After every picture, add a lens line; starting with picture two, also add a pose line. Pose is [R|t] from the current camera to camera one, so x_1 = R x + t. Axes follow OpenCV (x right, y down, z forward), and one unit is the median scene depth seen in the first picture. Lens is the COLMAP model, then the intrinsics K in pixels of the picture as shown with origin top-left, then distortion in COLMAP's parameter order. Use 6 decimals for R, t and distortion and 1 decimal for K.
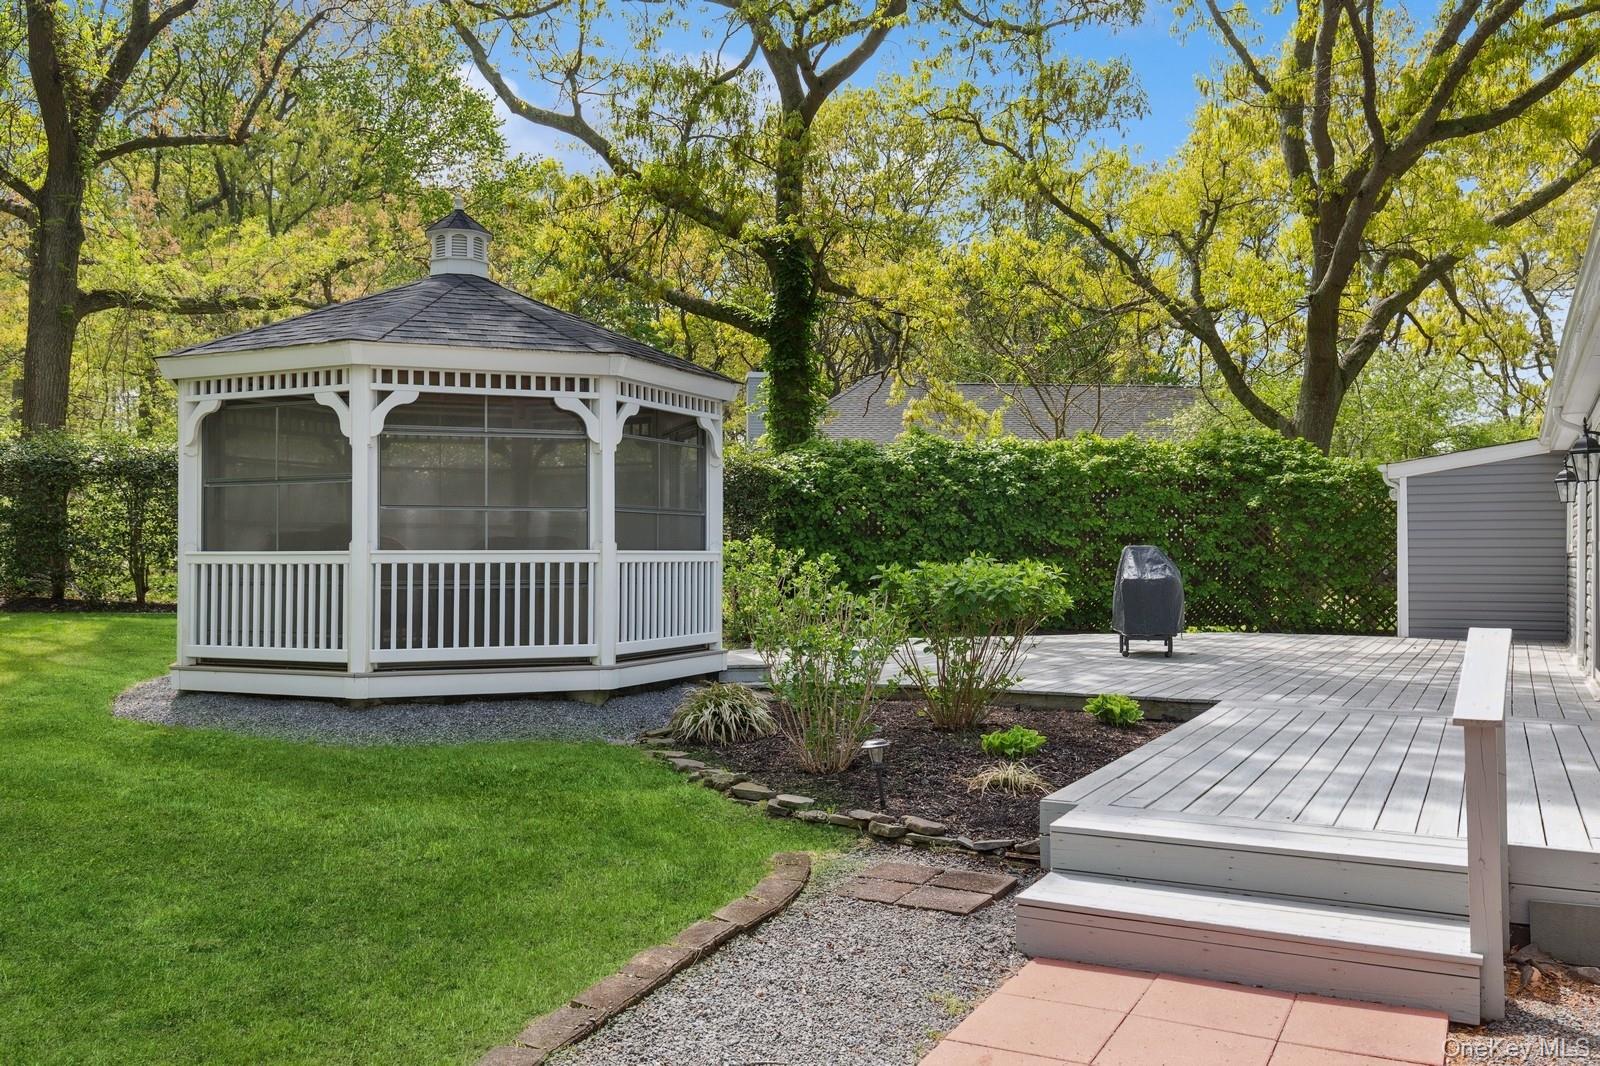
lens RADIAL K [[1281.8, 0, 802.4], [0, 1281.8, 528.6], [0, 0, 1]] dist [0.004316, 0.001100]
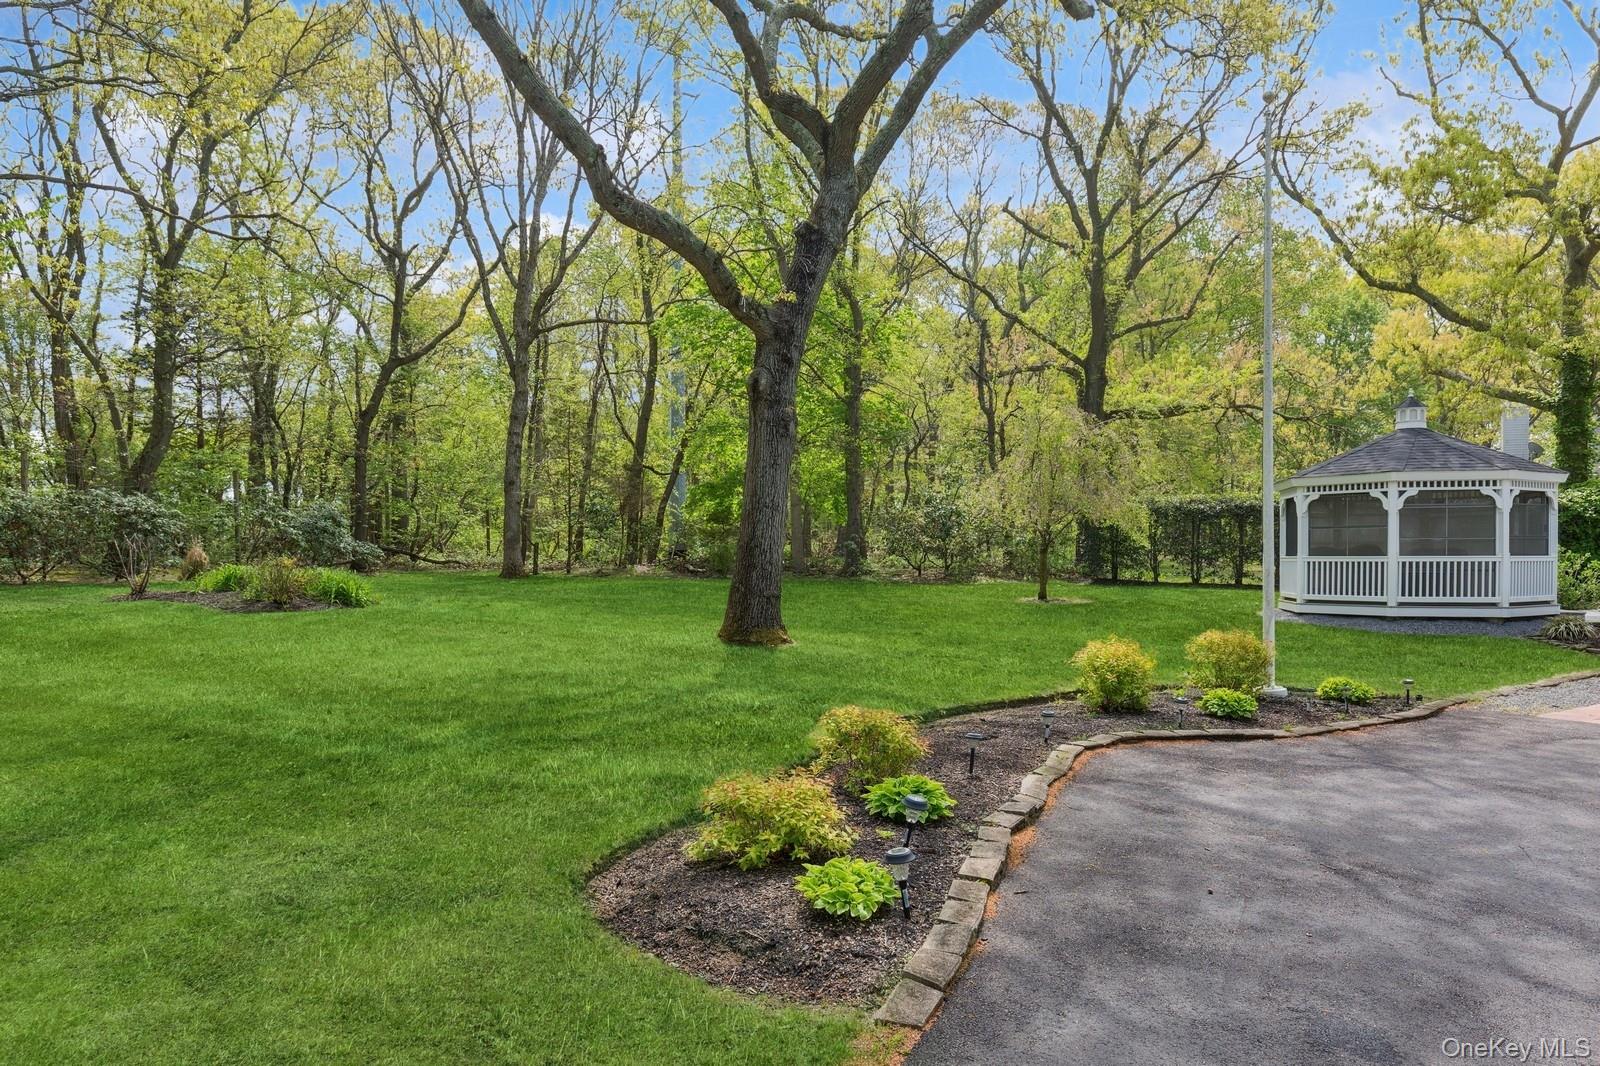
lens RADIAL K [[1132.8, 0, 812.2], [0, 1132.8, 567.2], [0, 0, 1]] dist [0.002952, 0.000342]
pose [[0.845660, 0.004590, -0.533702, -0.120553], [0.012464, 0.999520, 0.028345, -0.035667], [0.533576, -0.030622, 0.845198, -1.366807]]
